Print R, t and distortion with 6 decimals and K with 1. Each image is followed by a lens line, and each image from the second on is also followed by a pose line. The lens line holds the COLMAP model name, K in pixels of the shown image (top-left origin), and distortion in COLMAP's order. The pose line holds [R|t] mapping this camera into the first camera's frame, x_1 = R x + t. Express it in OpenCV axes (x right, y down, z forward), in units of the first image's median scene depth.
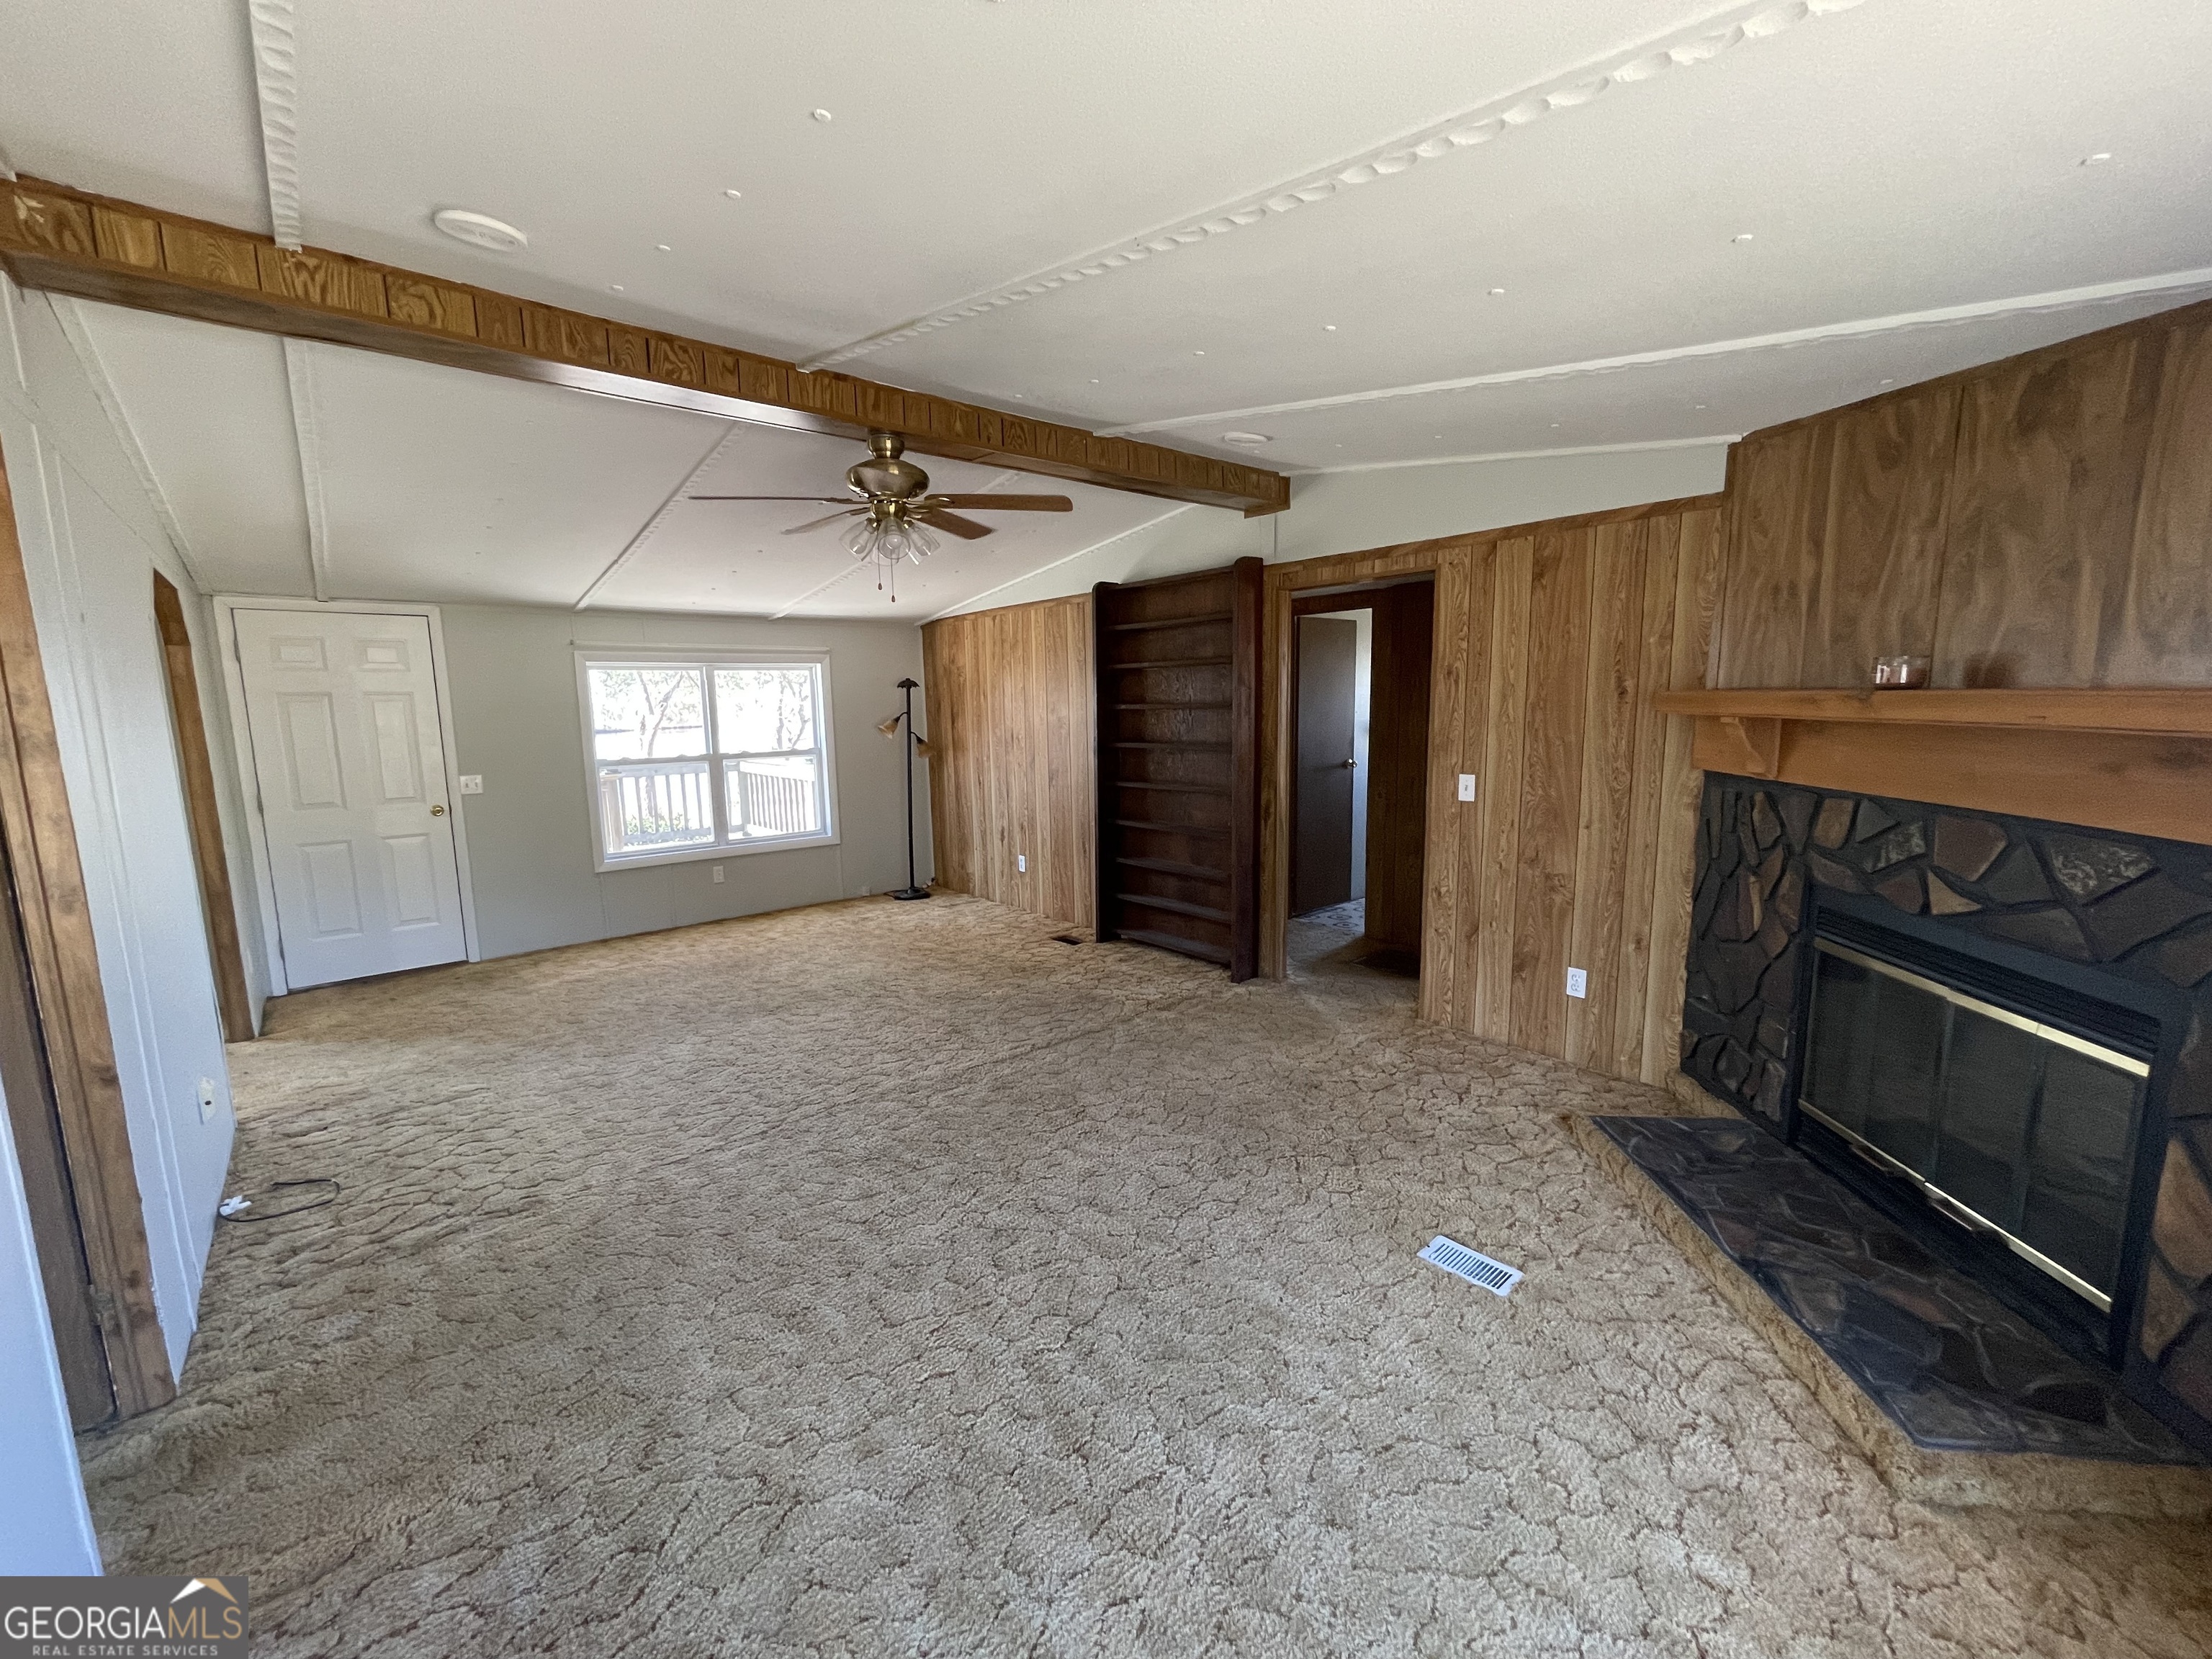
lens RADIAL K [[894.2, 0, 1090.1], [0, 894.2, 838.3], [0, 0, 1]] dist [-0.003920, -0.001131]
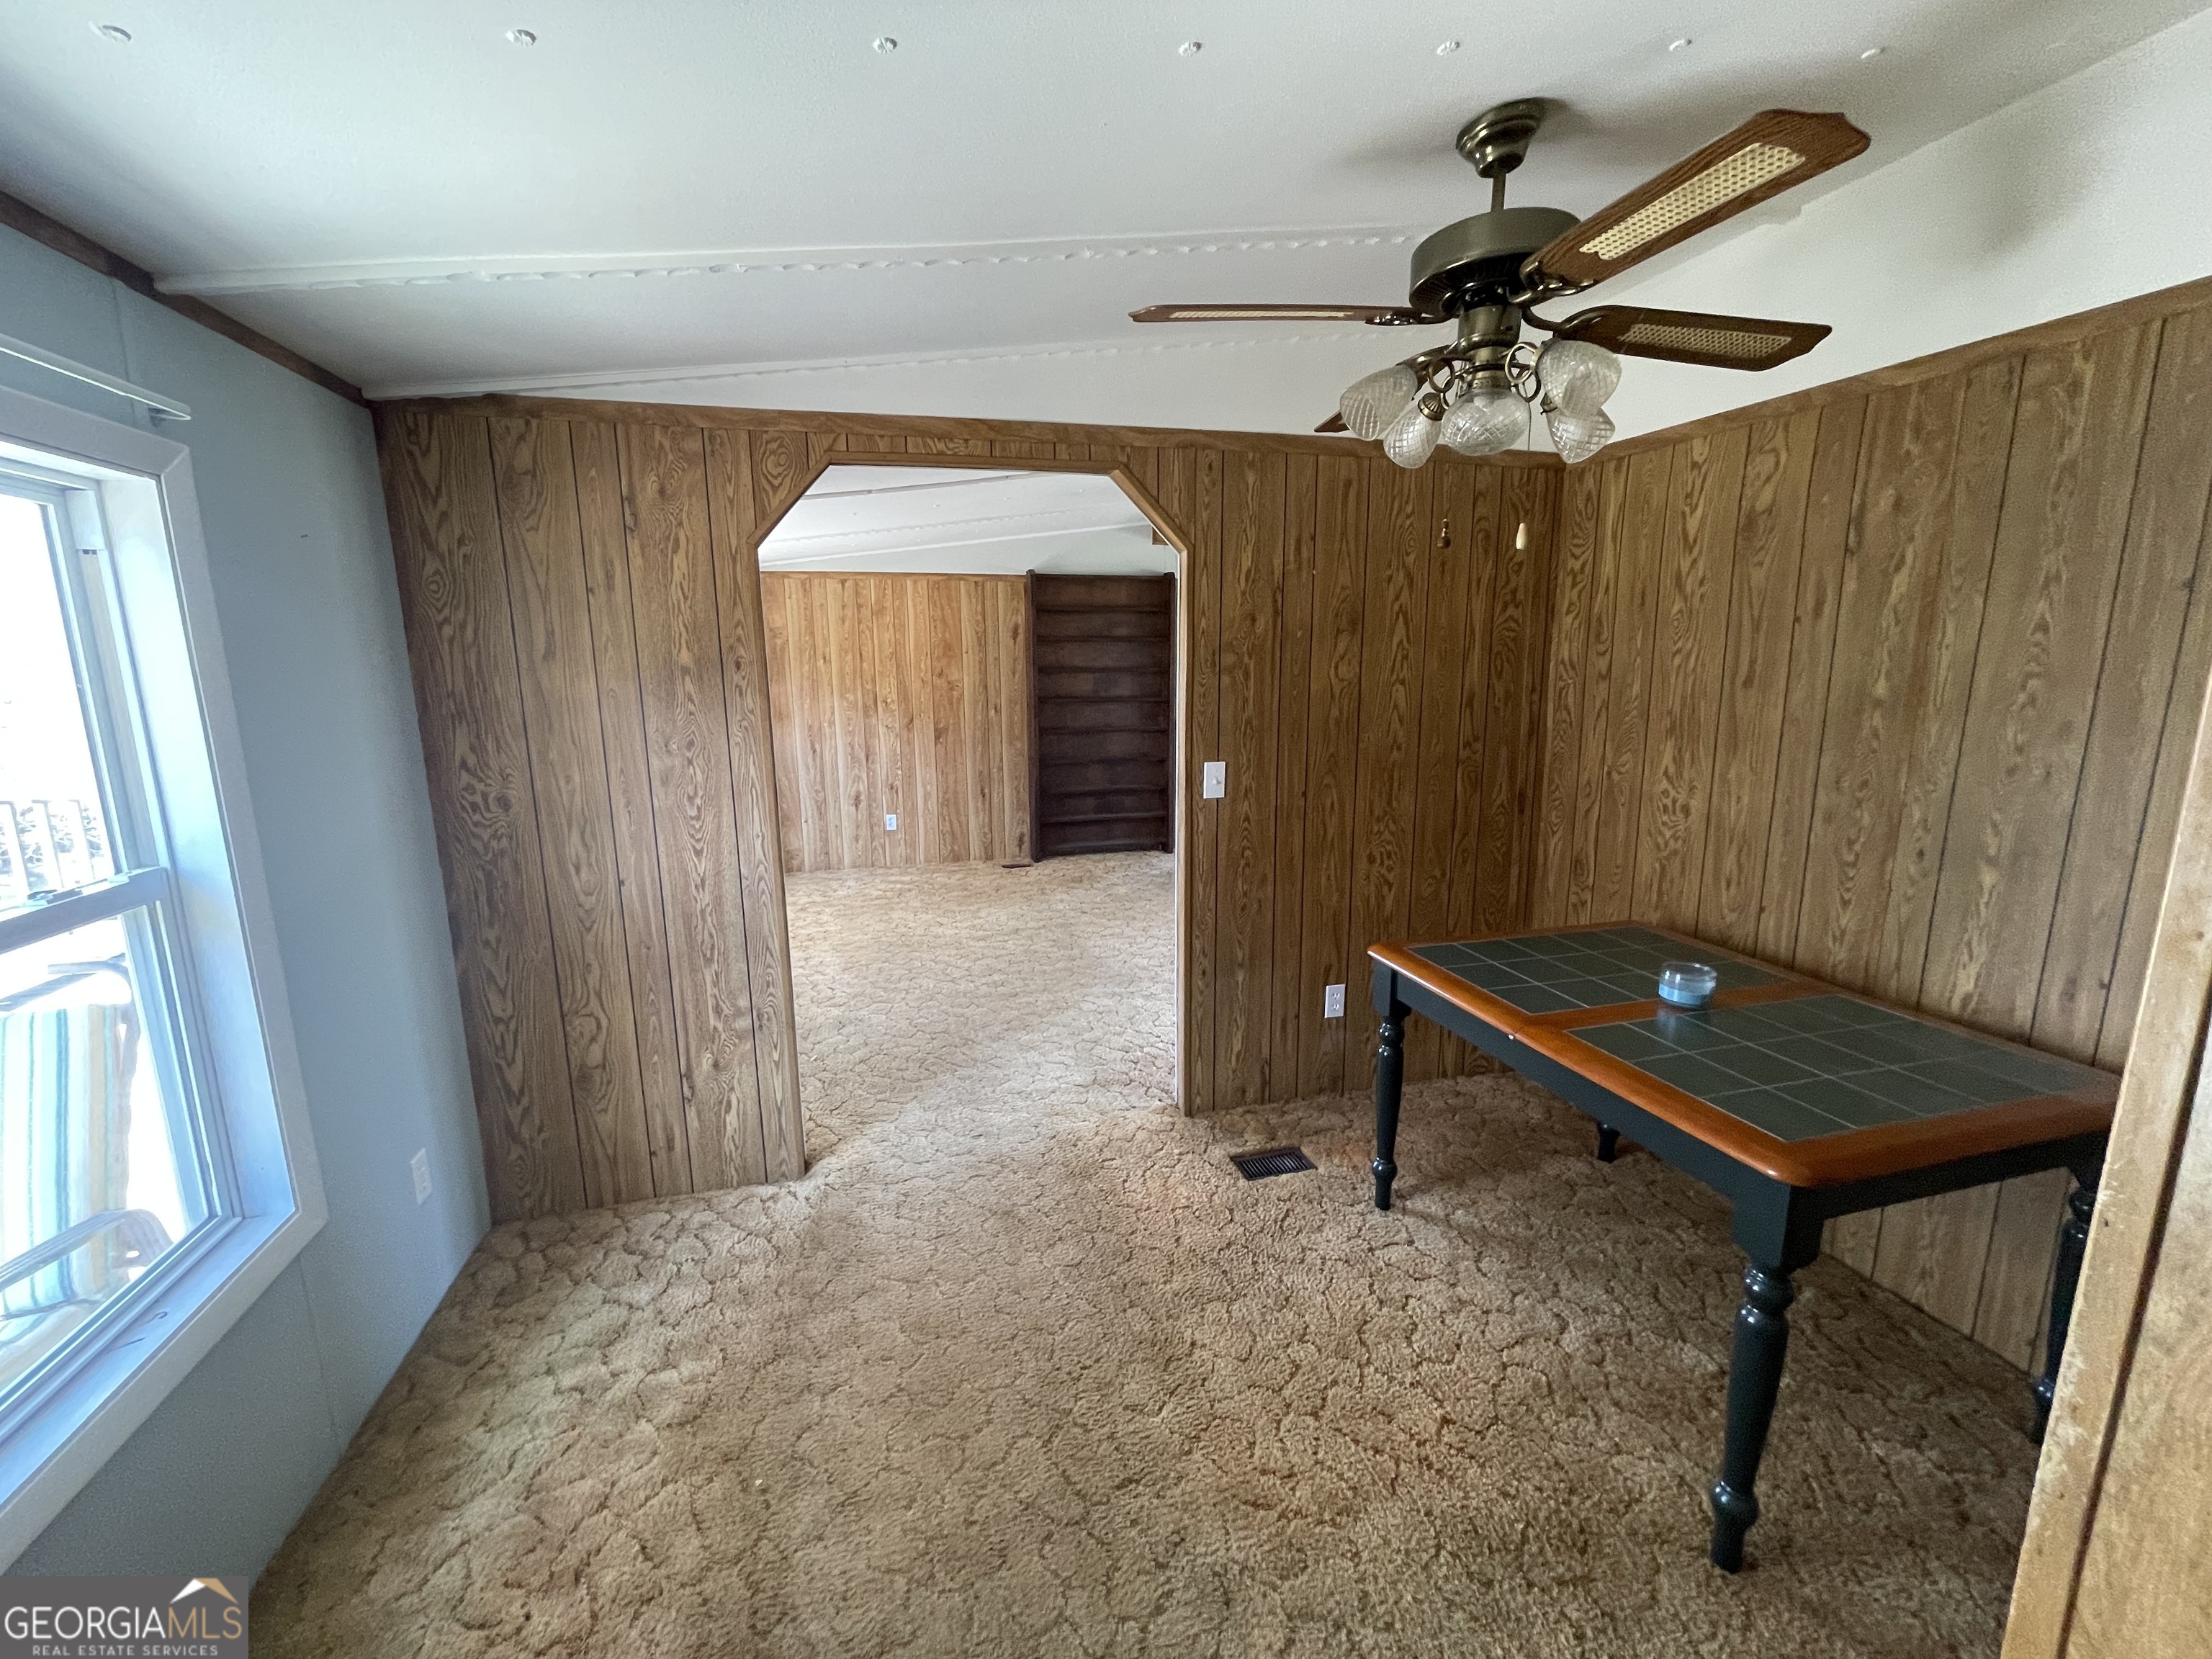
lens RADIAL K [[894.2, 0, 1092.8], [0, 894.2, 826.2], [0, 0, 1]] dist [-0.003920, -0.001131]
pose [[0.425789, -0.140222, 0.893891, -1.933970], [0.137255, 0.986496, 0.089370, -0.059125], [-0.894352, 0.084639, 0.439285, 0.706627]]
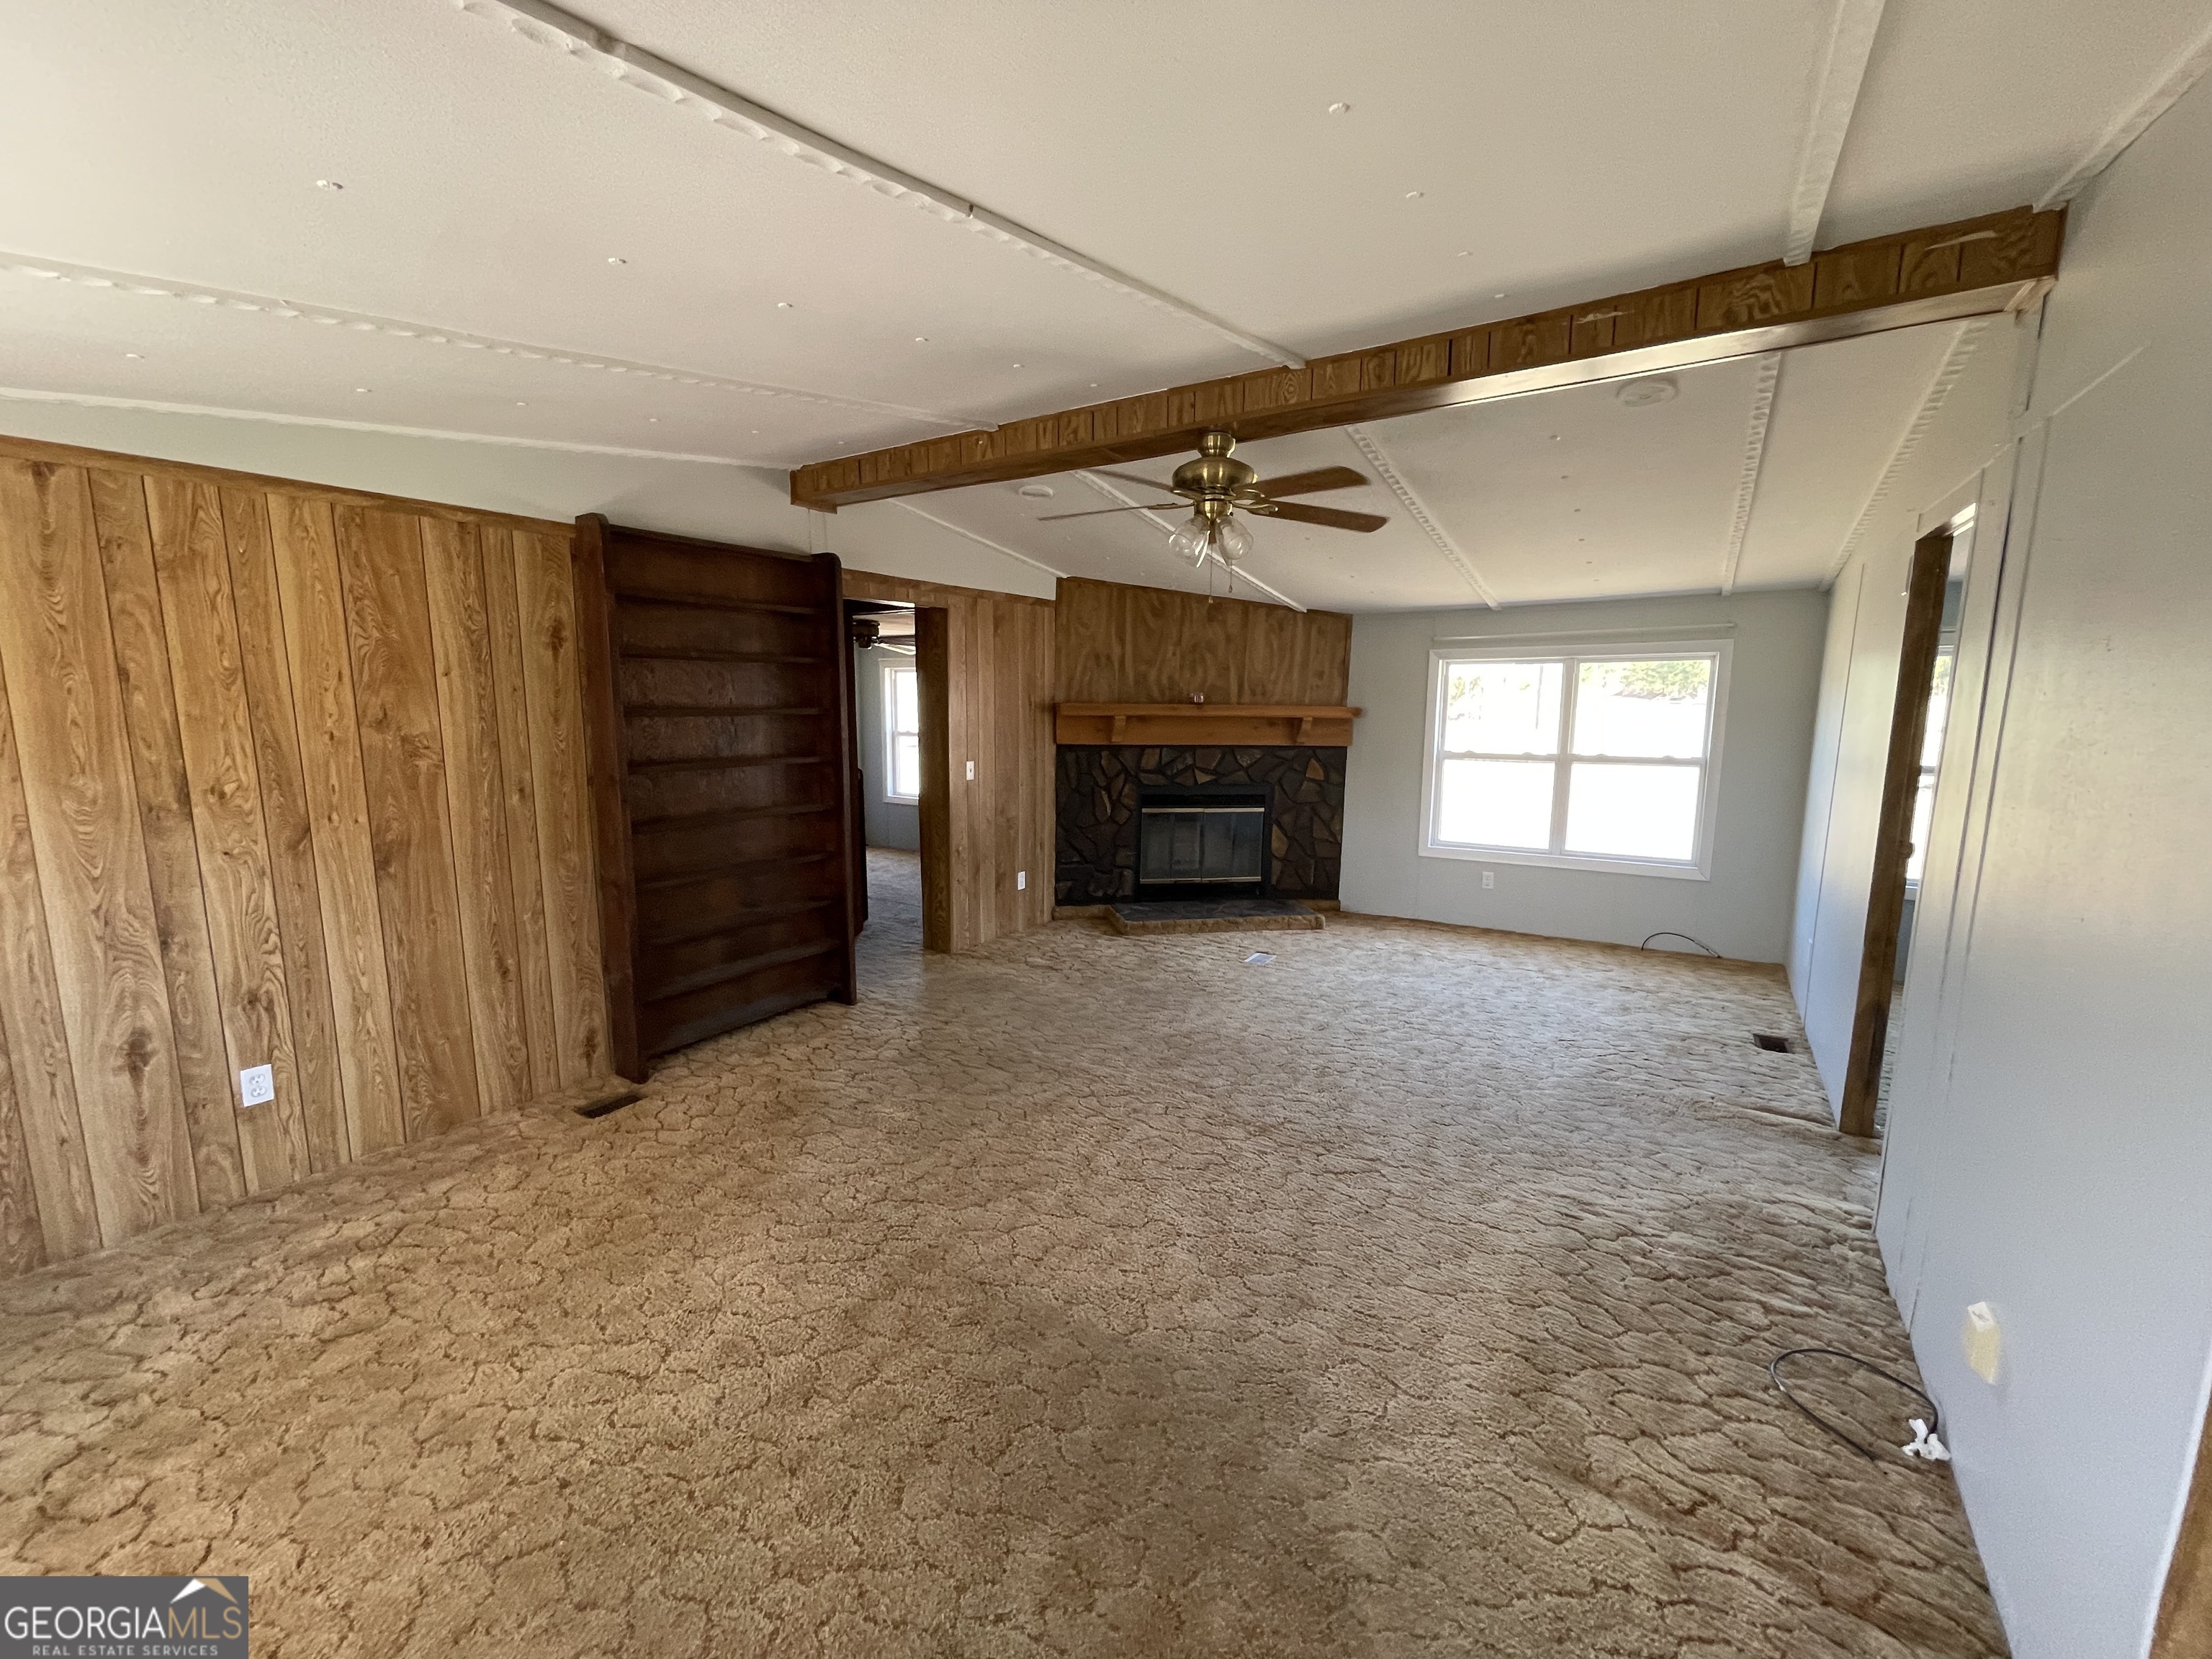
lens RADIAL K [[894.2, 0, 1104.6], [0, 894.2, 820.6], [0, 0, 1]] dist [-0.003920, -0.001131]
pose [[-0.287867, -0.113229, 0.950953, -1.229834], [0.145121, 0.976361, 0.160184, -0.218878], [-0.946611, 0.184115, -0.264630, 1.507433]]
